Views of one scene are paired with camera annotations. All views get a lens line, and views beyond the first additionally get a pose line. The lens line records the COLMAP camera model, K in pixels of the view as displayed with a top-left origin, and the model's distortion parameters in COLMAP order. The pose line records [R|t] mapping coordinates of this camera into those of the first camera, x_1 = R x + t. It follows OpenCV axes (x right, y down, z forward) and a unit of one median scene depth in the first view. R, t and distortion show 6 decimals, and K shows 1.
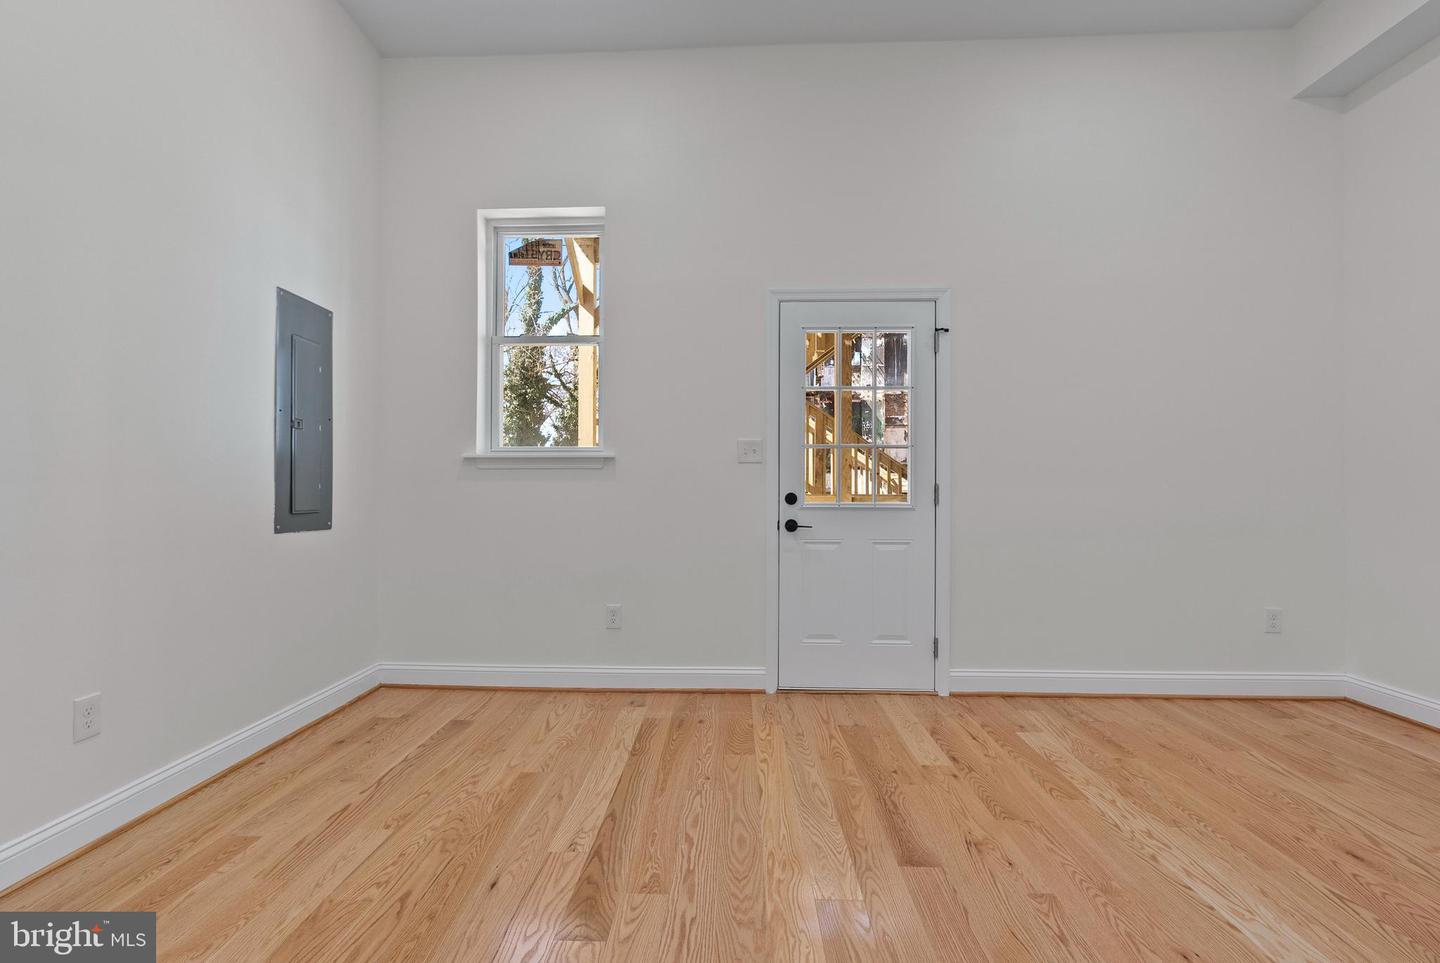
lens RADIAL K [[664.5, 0, 716.2], [0, 664.5, 473.0], [0, 0, 1]] dist [-0.002607, 0.000509]
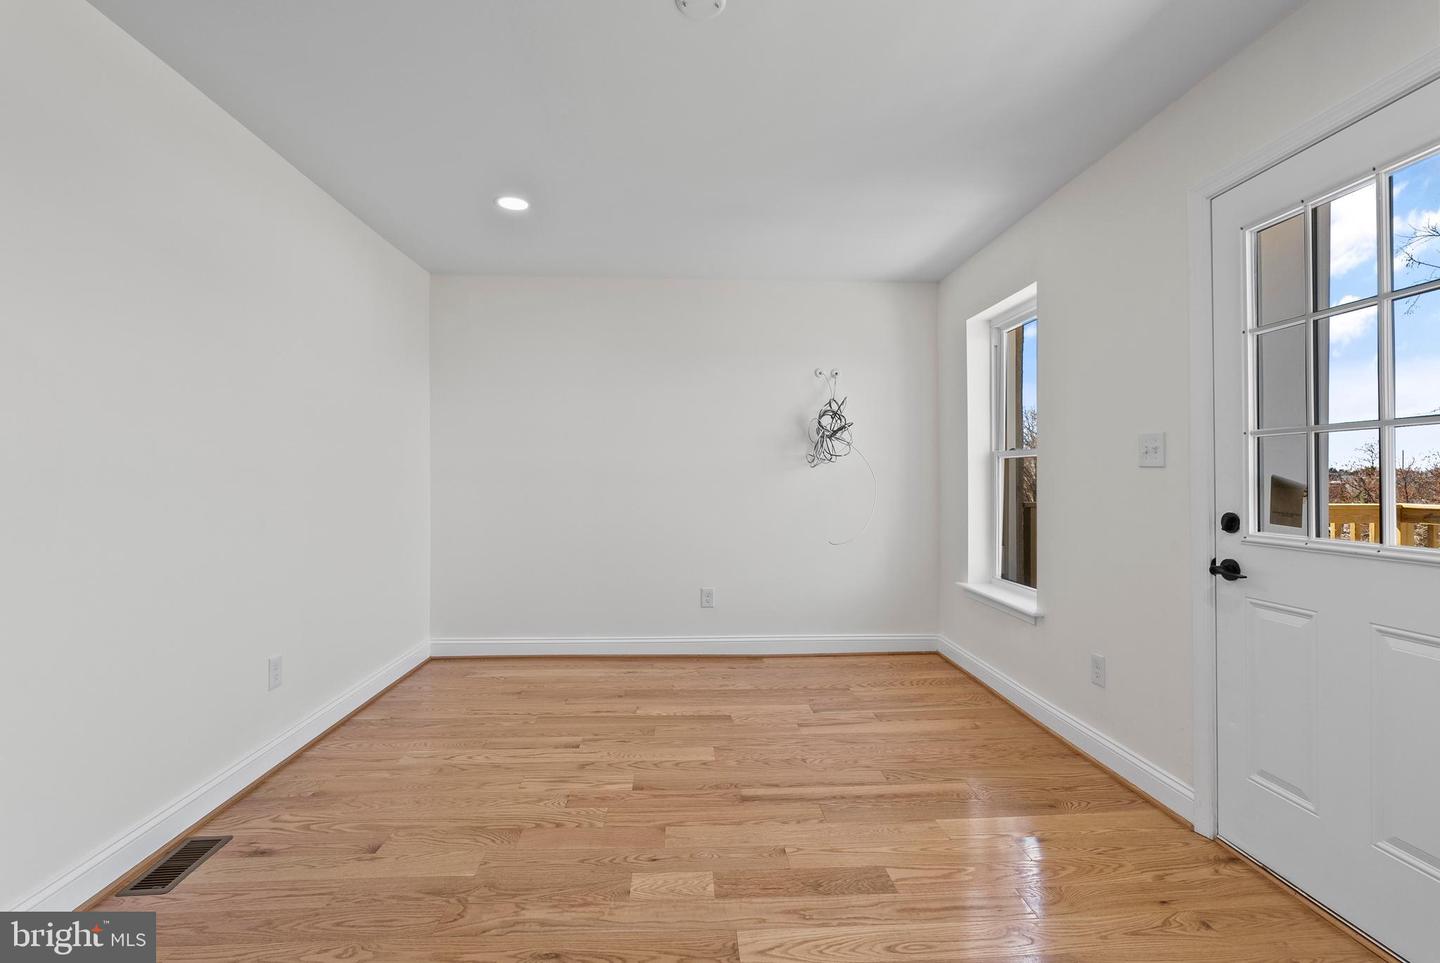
lens RADIAL K [[664.5, 0, 716.2], [0, 664.5, 473.0], [0, 0, 1]] dist [-0.002607, 0.000509]
pose [[0.076572, -0.008161, -0.997031, 0.829228], [0.026378, 0.999633, -0.006156, -0.019827], [0.996715, -0.025828, 0.076759, 0.625360]]
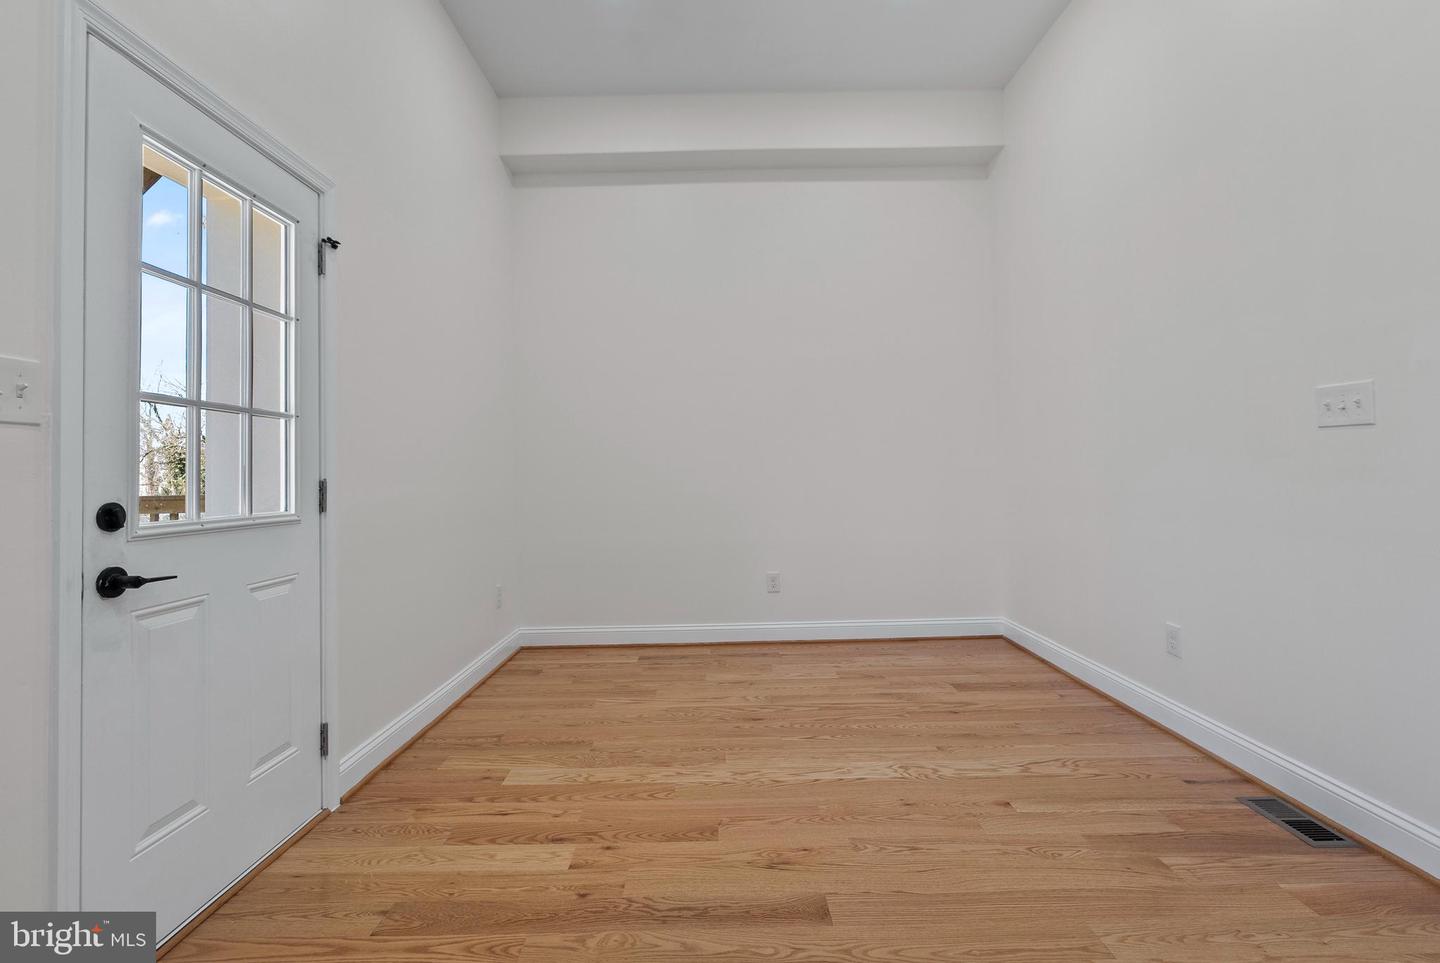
lens RADIAL K [[649.1, 0, 733.2], [0, 649.1, 456.6], [0, 0, 1]] dist [-0.001754, -0.000066]
pose [[-0.040093, 0.030648, 0.998726, -0.380030], [-0.003471, 0.999519, -0.030812, 0.015160], [-0.999190, -0.004702, -0.039967, 0.787949]]
